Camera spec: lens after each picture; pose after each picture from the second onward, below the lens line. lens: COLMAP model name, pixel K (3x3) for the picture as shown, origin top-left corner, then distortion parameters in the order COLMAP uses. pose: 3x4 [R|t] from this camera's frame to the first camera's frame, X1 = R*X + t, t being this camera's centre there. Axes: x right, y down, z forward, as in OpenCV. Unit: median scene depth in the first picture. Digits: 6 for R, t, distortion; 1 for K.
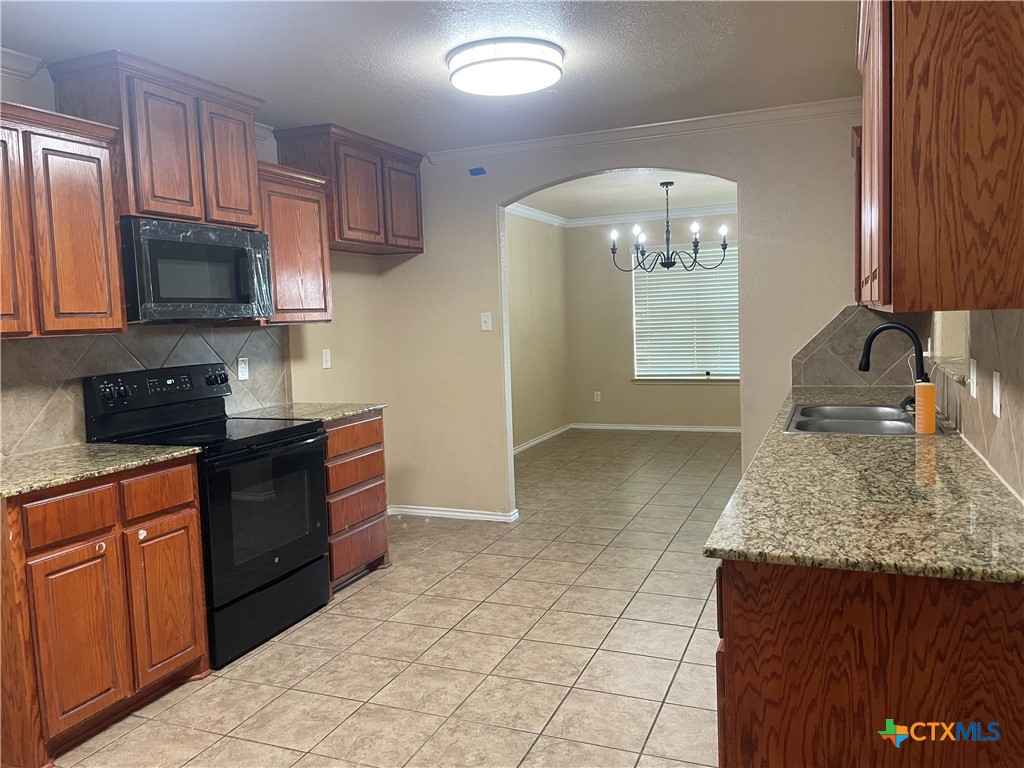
lens RADIAL K [[760.4, 0, 511.6], [0, 760.4, 379.9], [0, 0, 1]] dist [0.079196, -0.122018]
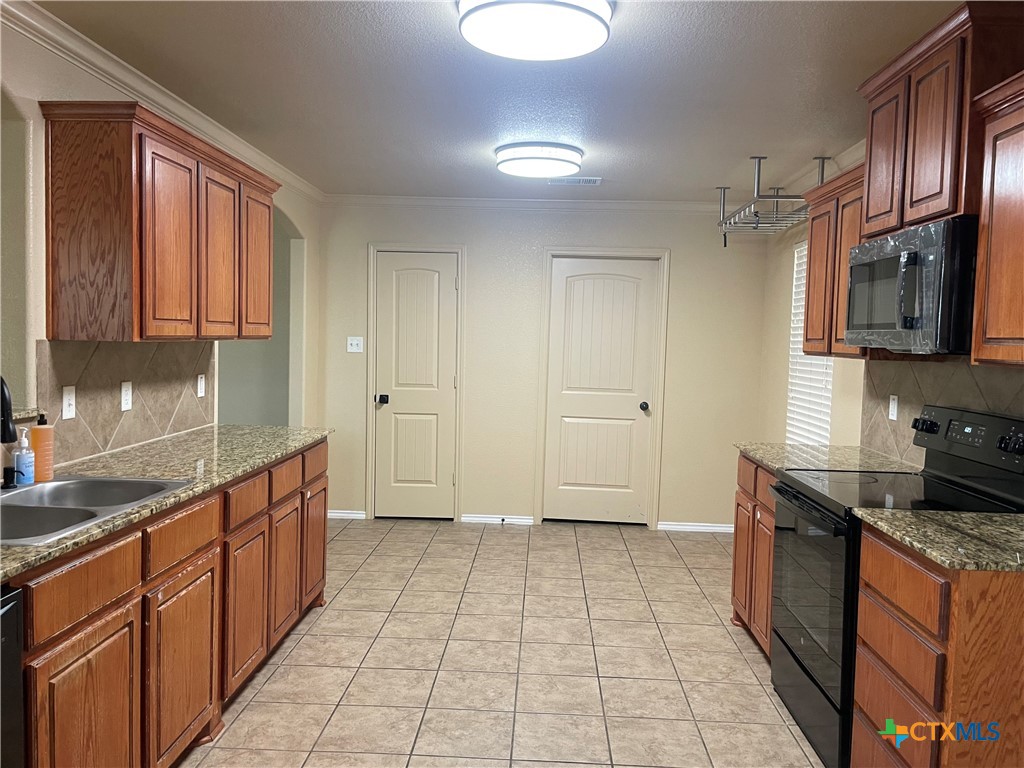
lens RADIAL K [[760.4, 0, 511.6], [0, 760.4, 379.9], [0, 0, 1]] dist [0.079196, -0.122018]
pose [[-0.935274, 0.032983, -0.352384, 0.310241], [-0.023321, 0.987741, 0.154347, -0.188169], [0.353155, 0.152575, -0.923040, 1.866971]]
